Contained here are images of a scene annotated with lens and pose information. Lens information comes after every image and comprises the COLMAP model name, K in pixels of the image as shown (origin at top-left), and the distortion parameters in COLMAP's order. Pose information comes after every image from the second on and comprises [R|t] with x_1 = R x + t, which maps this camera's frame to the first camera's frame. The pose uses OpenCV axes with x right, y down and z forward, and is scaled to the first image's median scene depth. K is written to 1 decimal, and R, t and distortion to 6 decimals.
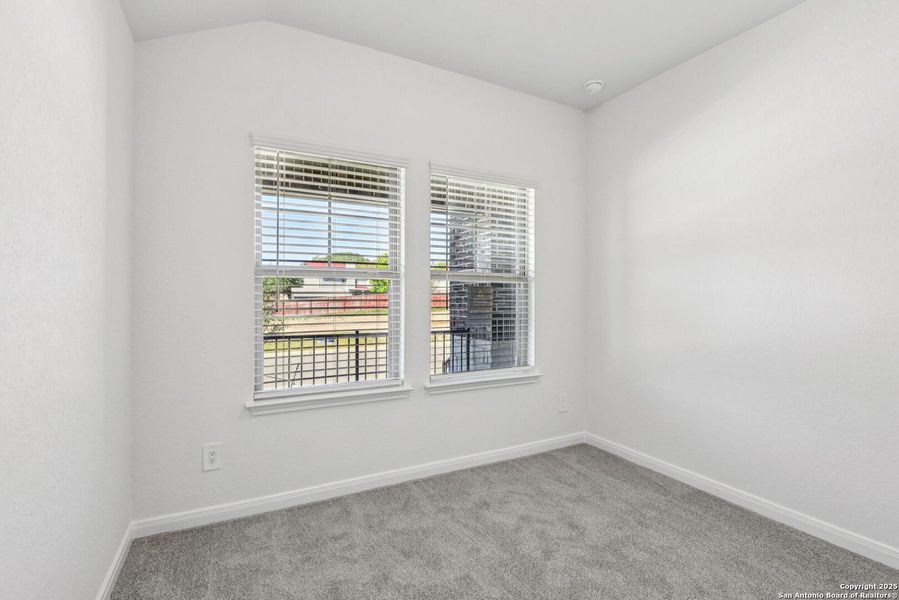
lens RADIAL K [[421.0, 0, 453.2], [0, 421.0, 301.4], [0, 0, 1]] dist [-0.002212, -0.000745]
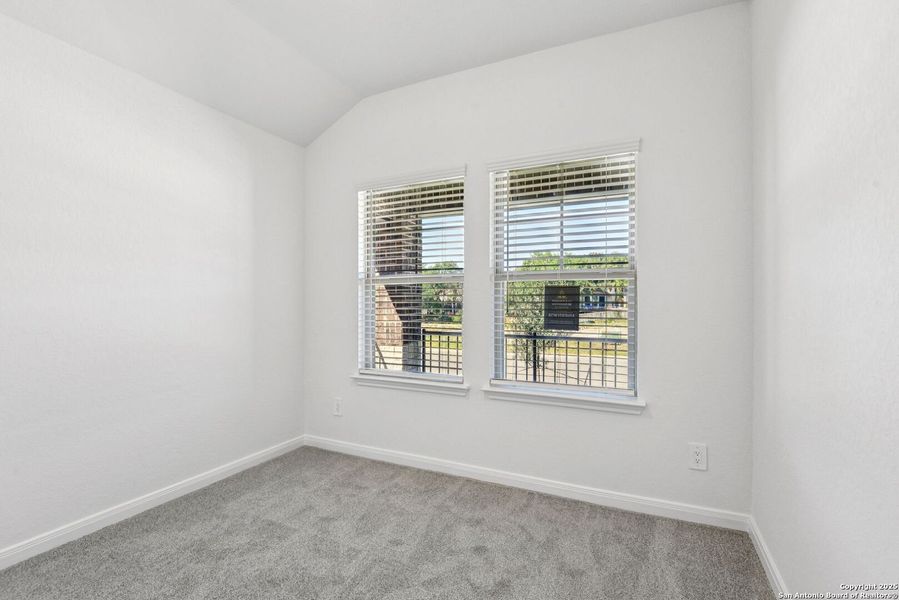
lens RADIAL K [[421.0, 0, 453.2], [0, 421.0, 301.4], [0, 0, 1]] dist [-0.002212, -0.000745]
pose [[0.594274, 0.001776, -0.804260, 0.716880], [-0.007565, 0.999966, -0.003382, -0.000986], [0.804227, 0.008094, 0.594267, 0.363552]]
